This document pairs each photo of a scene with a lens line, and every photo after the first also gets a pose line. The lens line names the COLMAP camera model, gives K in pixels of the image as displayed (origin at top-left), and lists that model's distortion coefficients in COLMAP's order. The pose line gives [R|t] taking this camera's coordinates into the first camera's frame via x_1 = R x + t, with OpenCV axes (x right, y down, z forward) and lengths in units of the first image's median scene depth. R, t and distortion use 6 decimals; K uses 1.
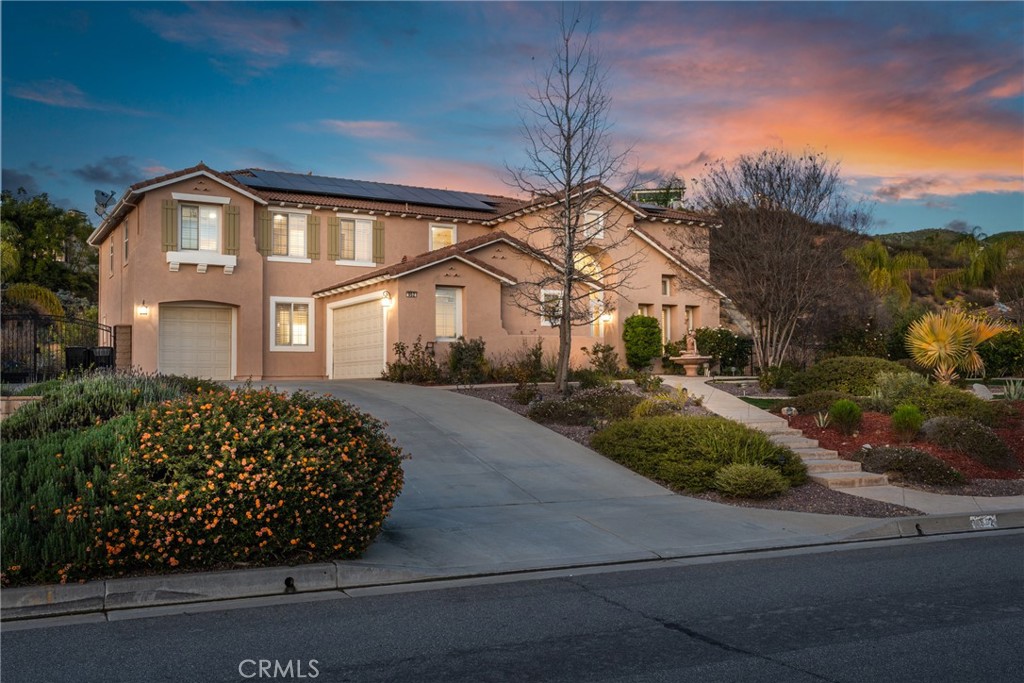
lens RADIAL K [[739.1, 0, 508.1], [0, 739.1, 339.3], [0, 0, 1]] dist [0.005370, 0.000820]
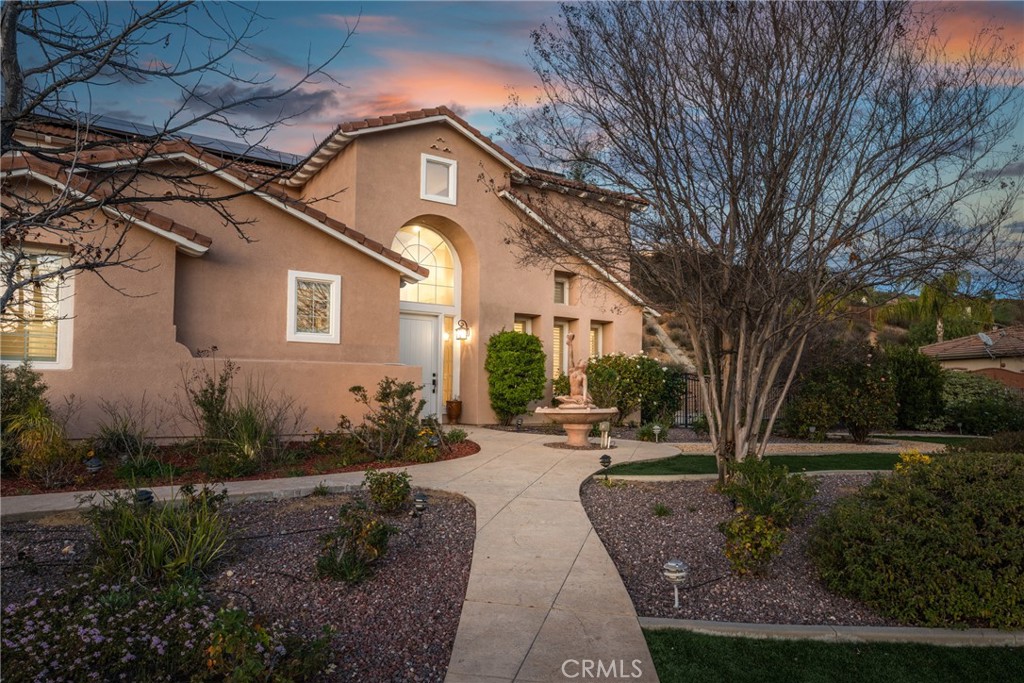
lens RADIAL K [[663.2, 0, 515.3], [0, 663.2, 344.4], [0, 0, 1]] dist [0.003419, -0.000681]
pose [[0.997122, 0.027584, 0.070622, 0.140414], [-0.025658, 0.999278, -0.028034, -0.005986], [-0.071344, 0.026141, 0.997109, 0.442557]]
